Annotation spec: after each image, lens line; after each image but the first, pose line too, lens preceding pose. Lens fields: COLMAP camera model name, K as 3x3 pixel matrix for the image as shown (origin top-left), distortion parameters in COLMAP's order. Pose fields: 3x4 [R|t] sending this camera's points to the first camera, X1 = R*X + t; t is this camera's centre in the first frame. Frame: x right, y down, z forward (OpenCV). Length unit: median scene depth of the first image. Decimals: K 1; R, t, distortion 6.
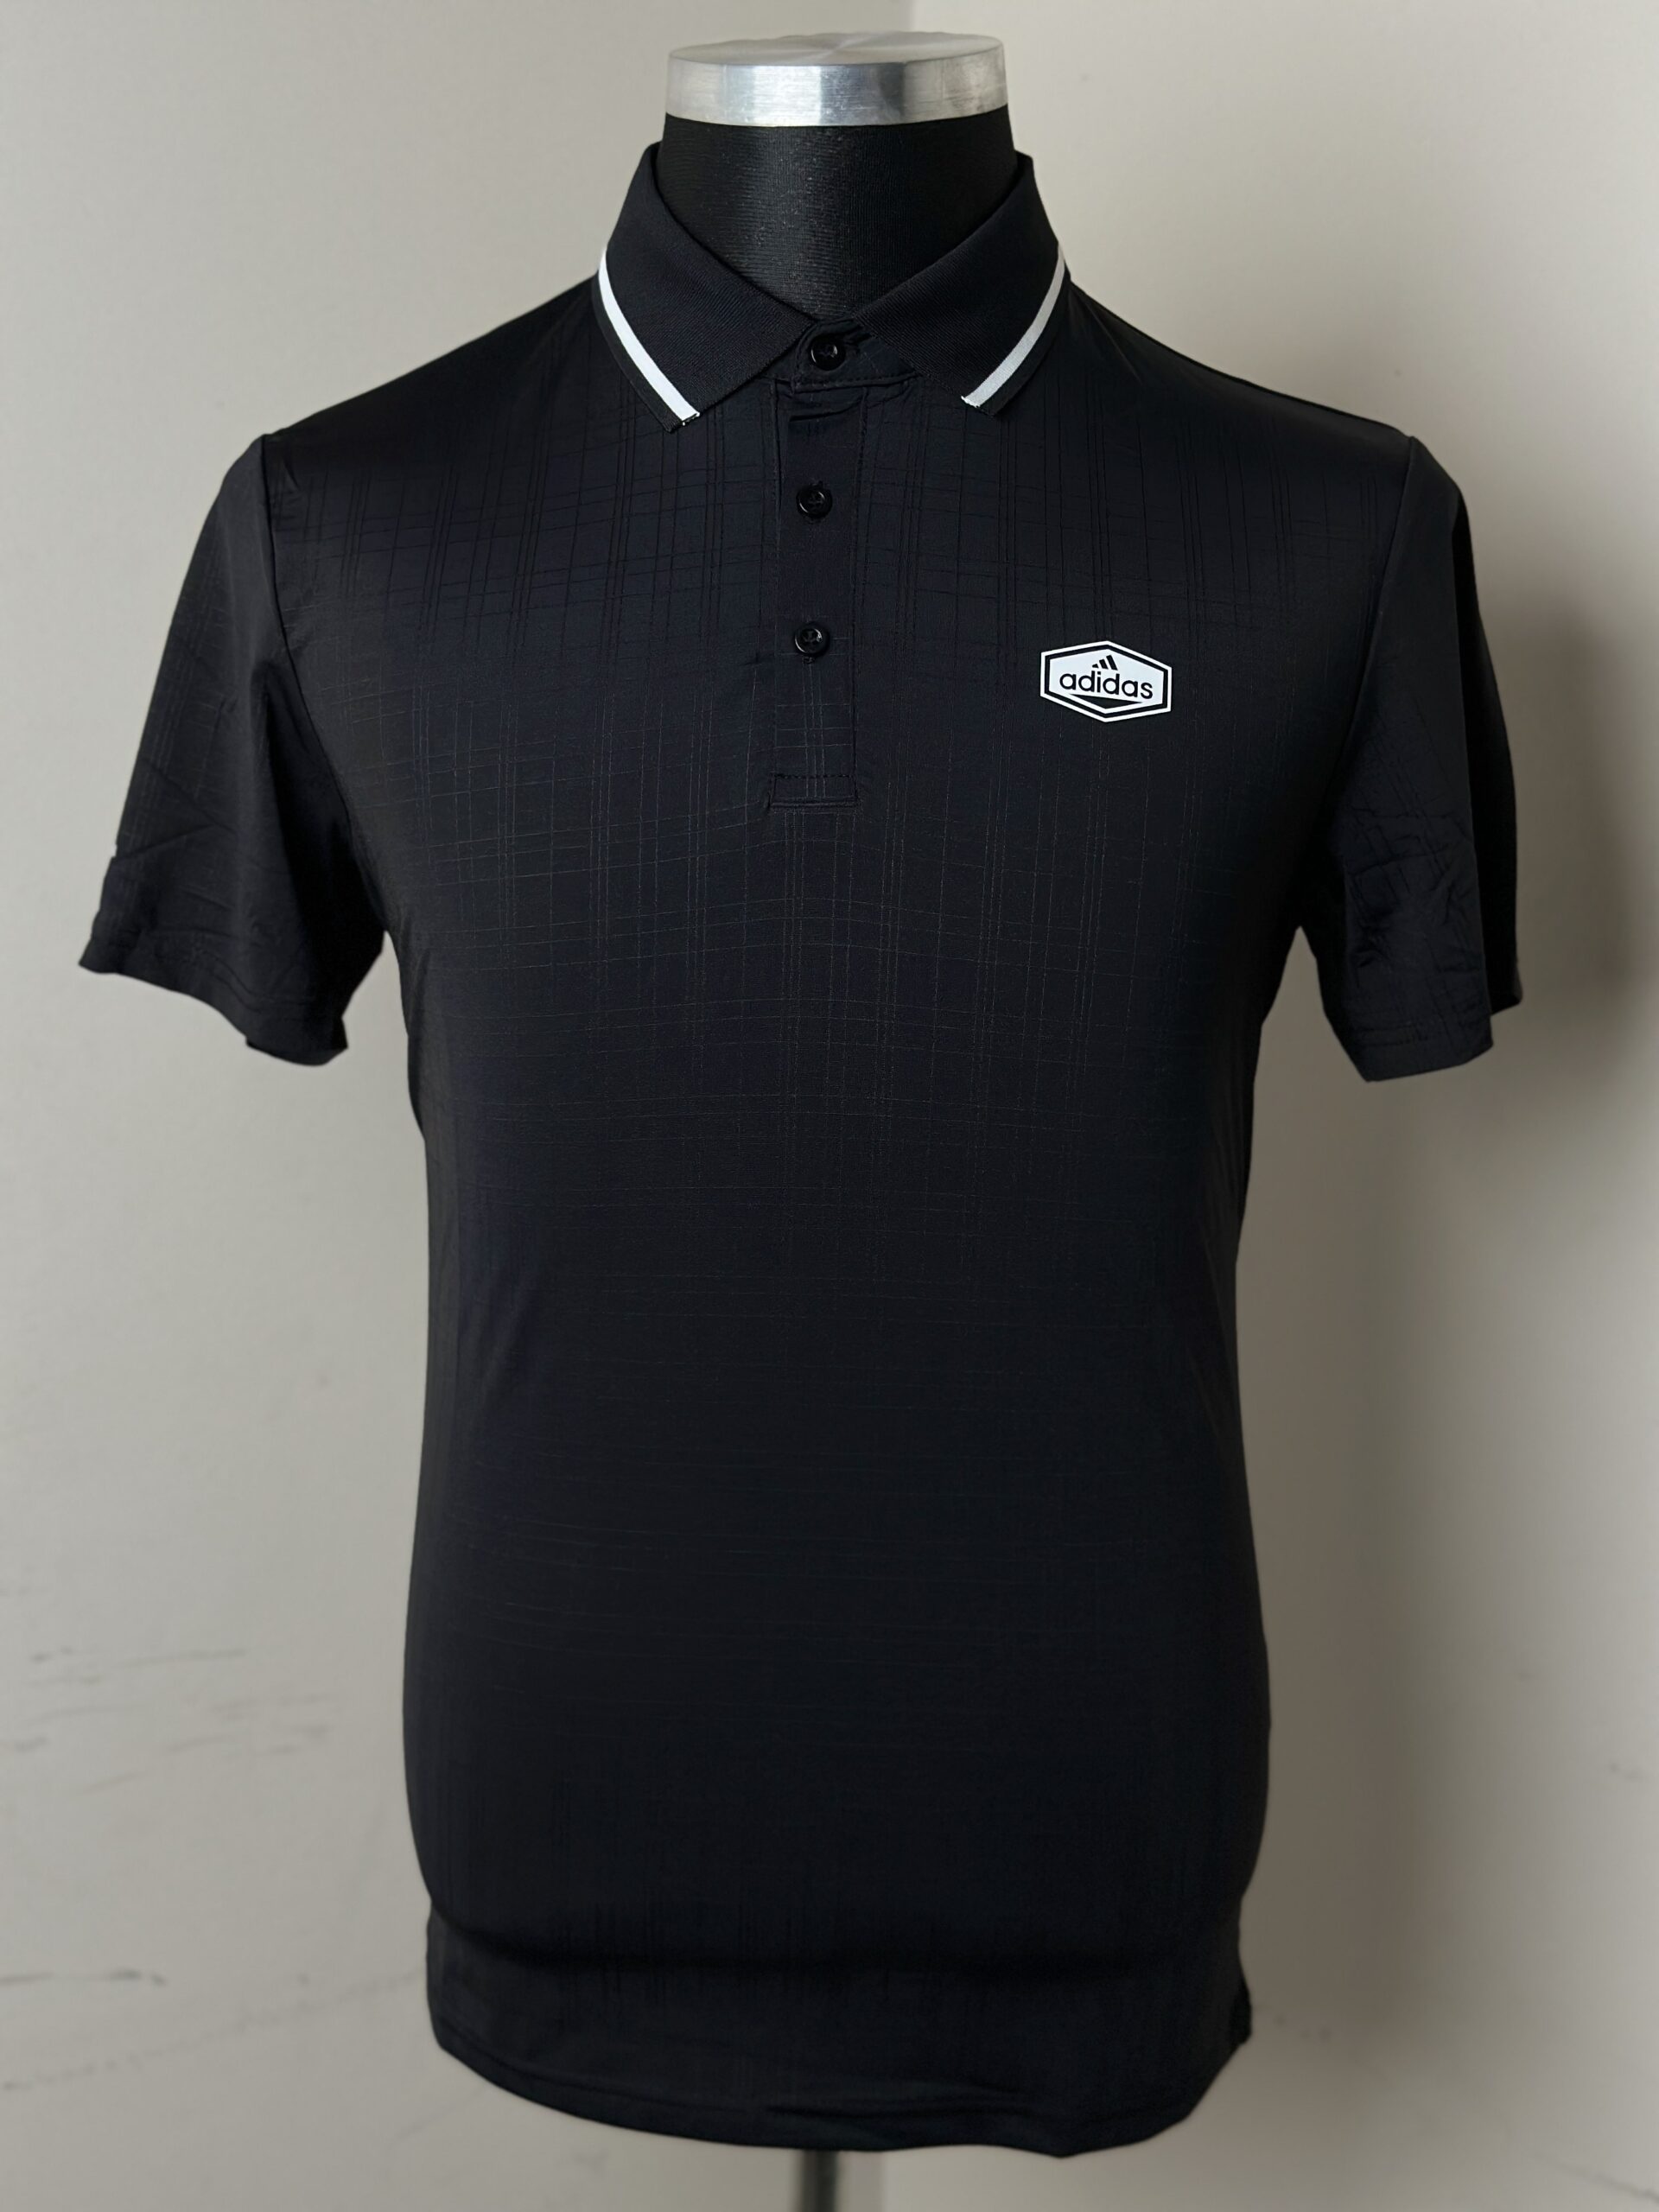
lens RADIAL K [[3101.1, 0, 829.3], [0, 3101.1, 1120.1], [0, 0, 1]] dist [0.139142, 0.000000]
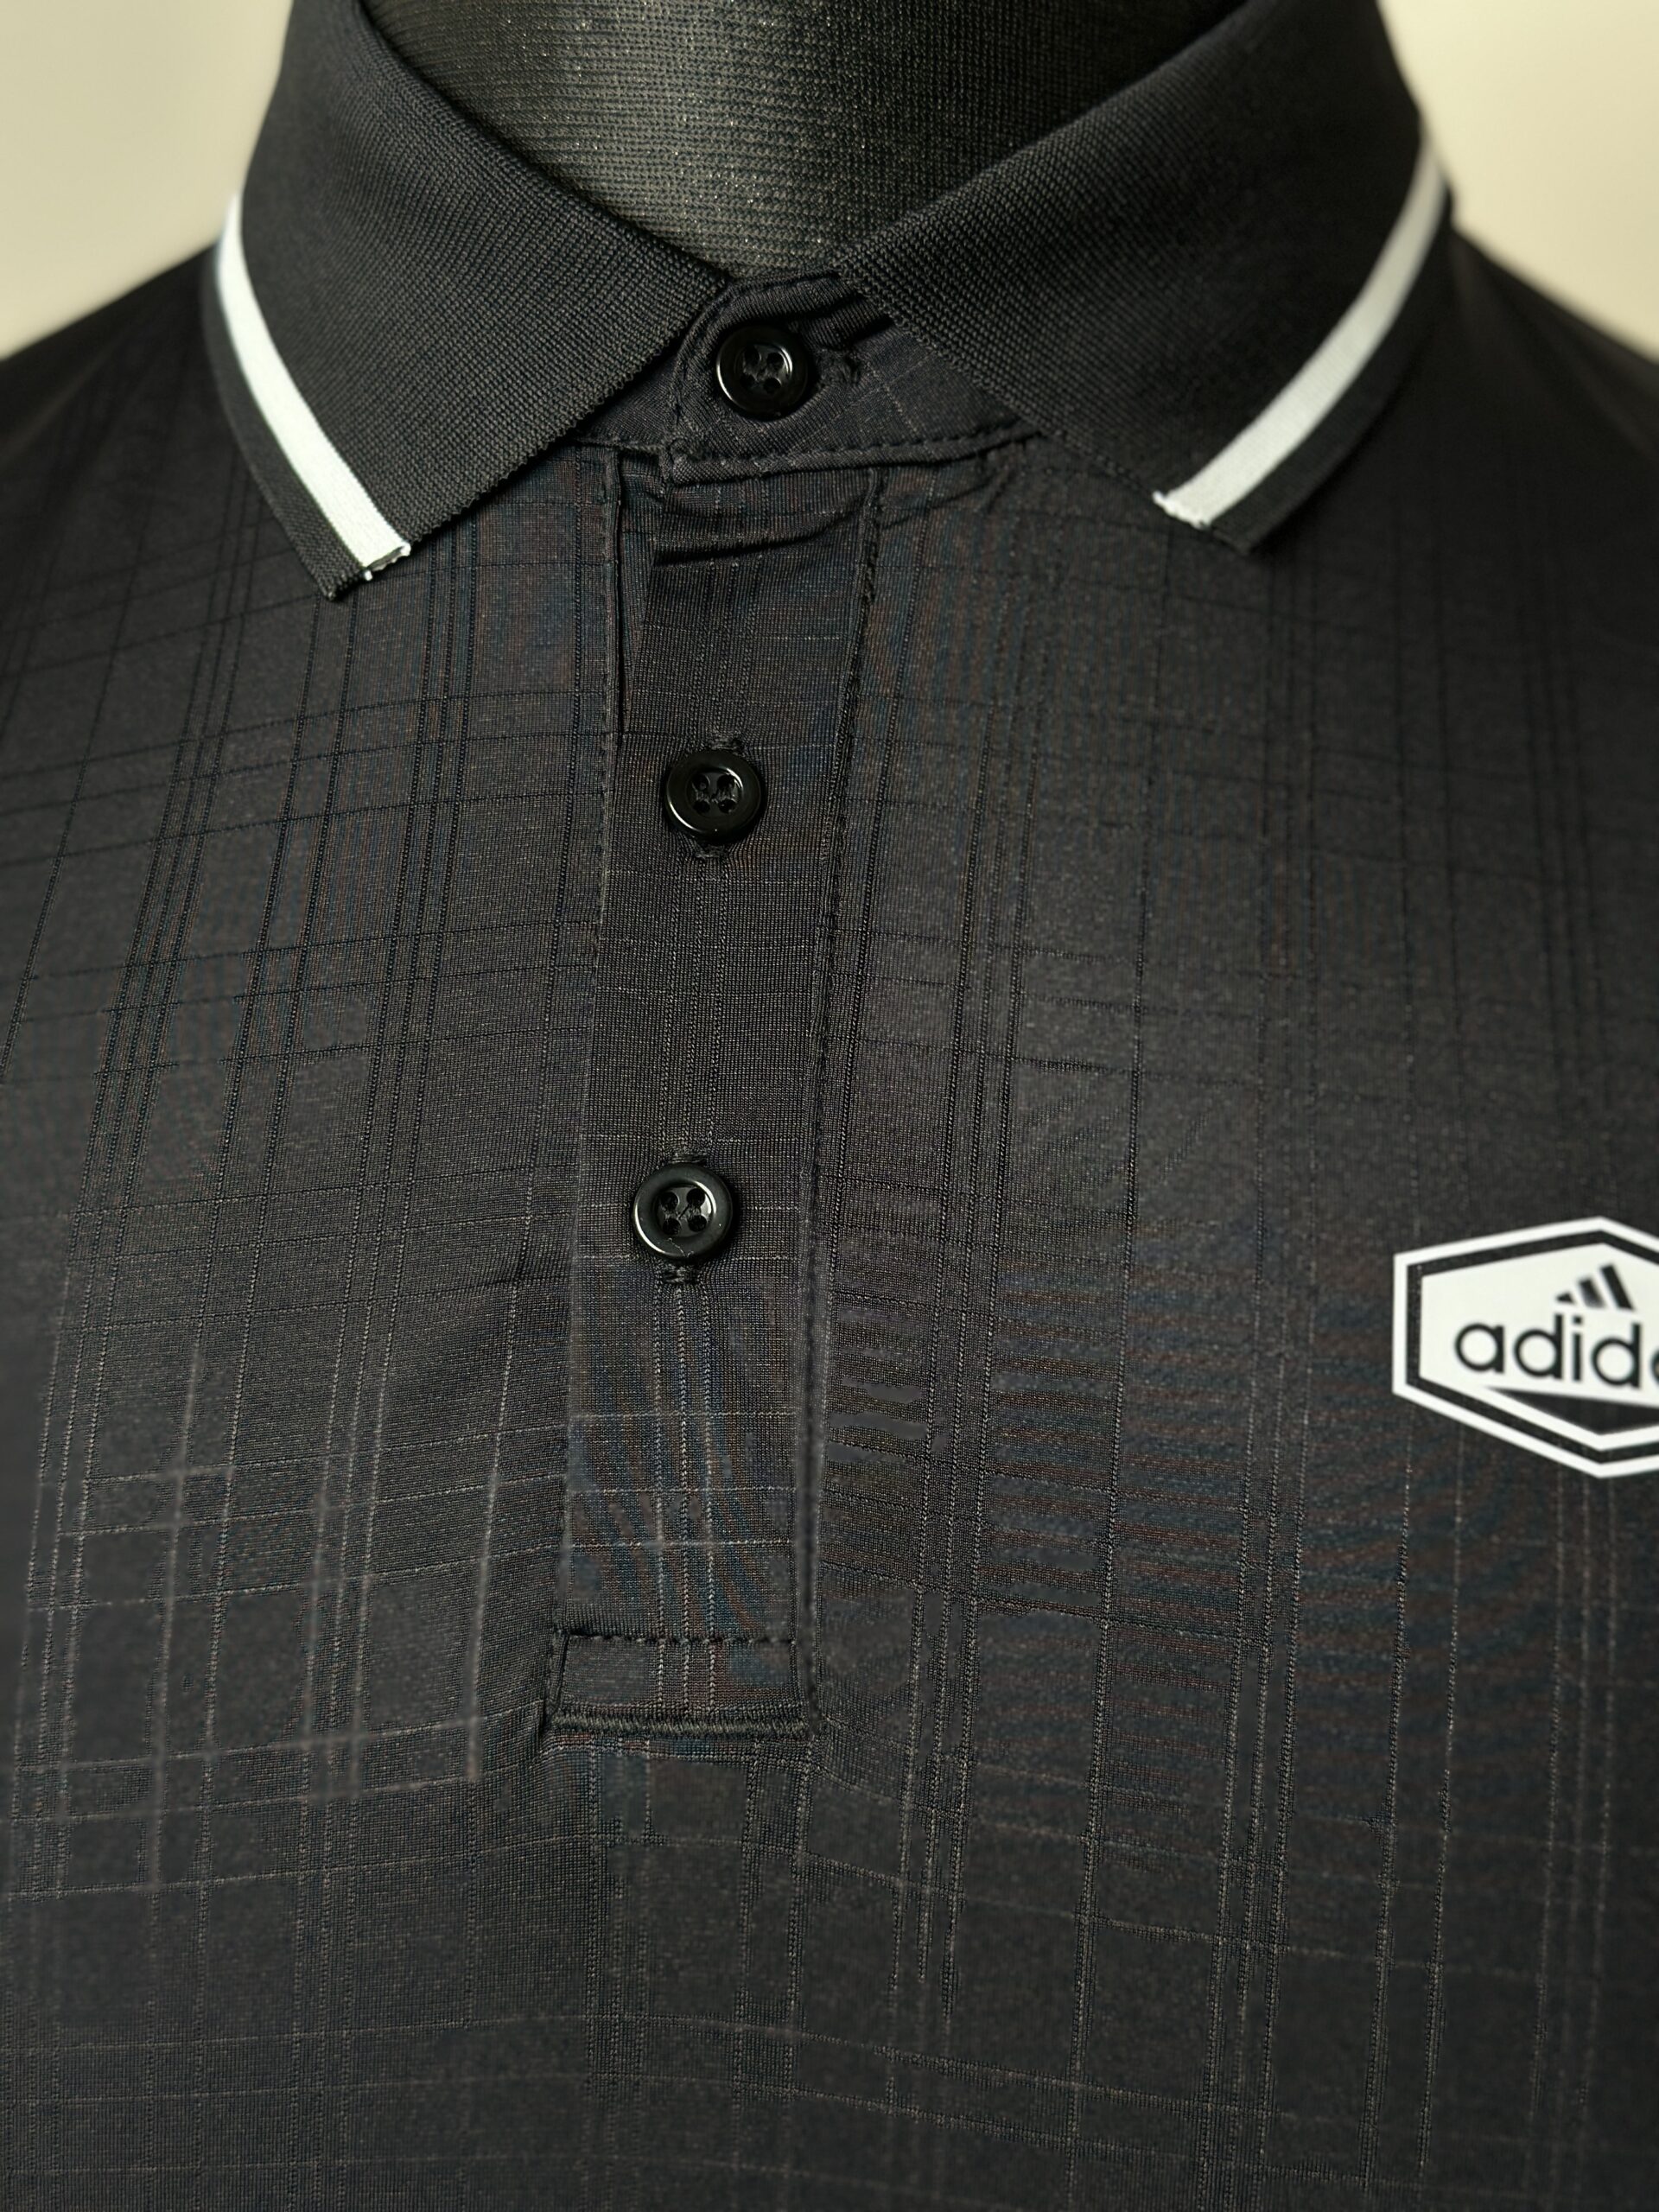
lens RADIAL K [[3101.1, 0, 817.0], [0, 3101.1, 1101.0], [0, 0, 1]] dist [0.139142, 0.000000]
pose [[0.996463, 0.009818, -0.083458, 0.034682], [-0.015633, 0.997473, -0.069302, -0.141371], [0.082566, 0.070361, 0.994099, 0.663859]]
